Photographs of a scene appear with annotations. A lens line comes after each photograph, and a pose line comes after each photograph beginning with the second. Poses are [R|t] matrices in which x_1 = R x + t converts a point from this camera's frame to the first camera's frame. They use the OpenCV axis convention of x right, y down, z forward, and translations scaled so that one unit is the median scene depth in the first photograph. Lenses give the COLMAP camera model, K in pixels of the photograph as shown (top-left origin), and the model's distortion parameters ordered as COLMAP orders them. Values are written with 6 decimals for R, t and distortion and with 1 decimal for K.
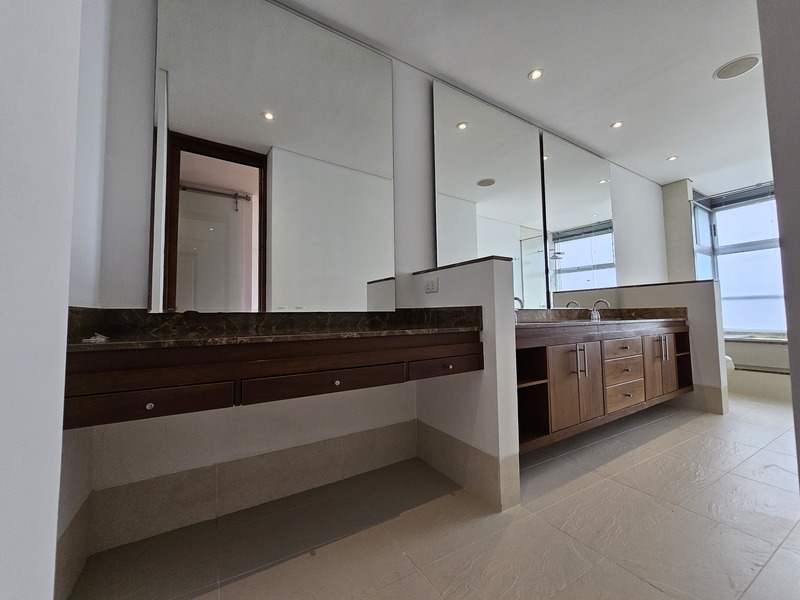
lens RADIAL K [[326.4, 0, 399.9], [0, 326.4, 297.0], [0, 0, 1]] dist [-0.001004, 0.000592]
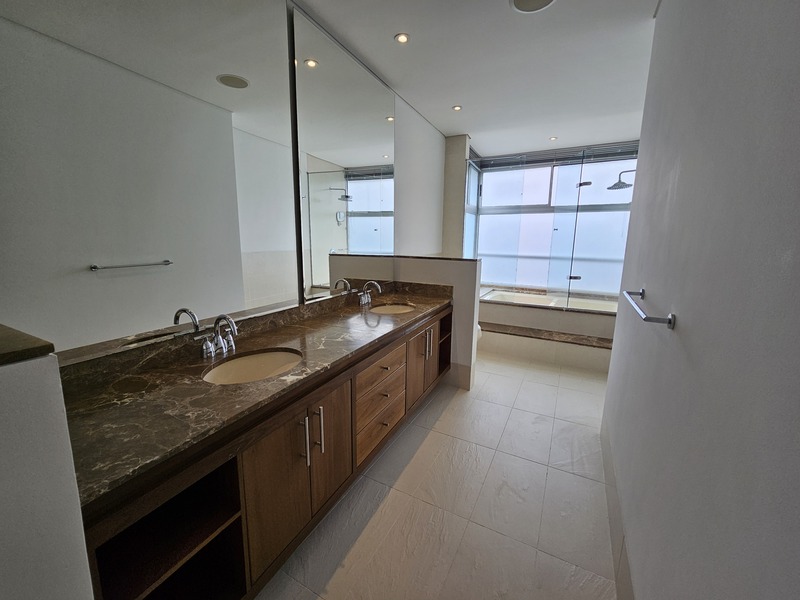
lens RADIAL K [[326.4, 0, 395.8], [0, 326.4, 294.8], [0, 0, 1]] dist [-0.001004, 0.000592]
pose [[0.855084, -0.064643, 0.514445, 0.201768], [-0.056398, 0.974714, 0.216220, -0.110431], [-0.515414, -0.213900, 0.829817, 0.238461]]
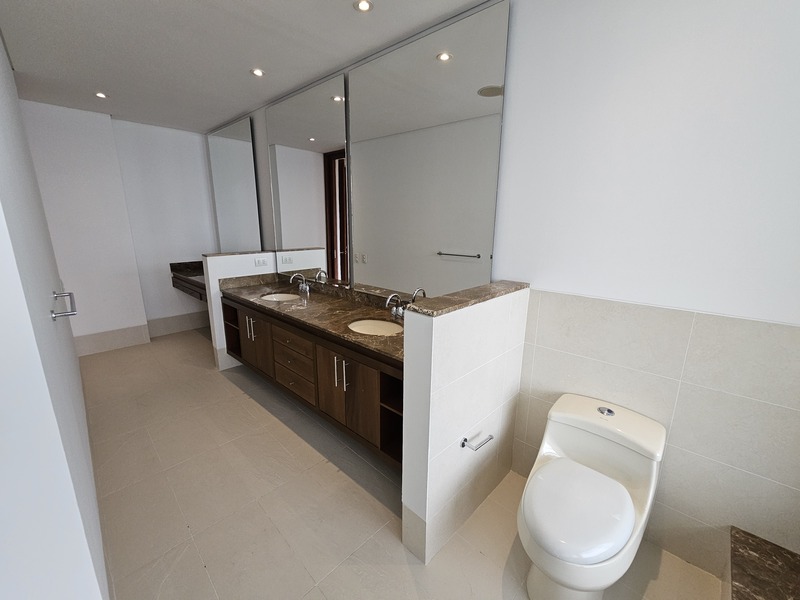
lens RADIAL K [[326.4, 0, 395.7], [0, 326.4, 299.9], [0, 0, 1]] dist [-0.001004, 0.000592]
pose [[0.239794, 0.239048, -0.940933, 1.033702], [0.051510, 0.964713, 0.258217, -0.129525], [0.969456, -0.110386, 0.219020, 0.679735]]
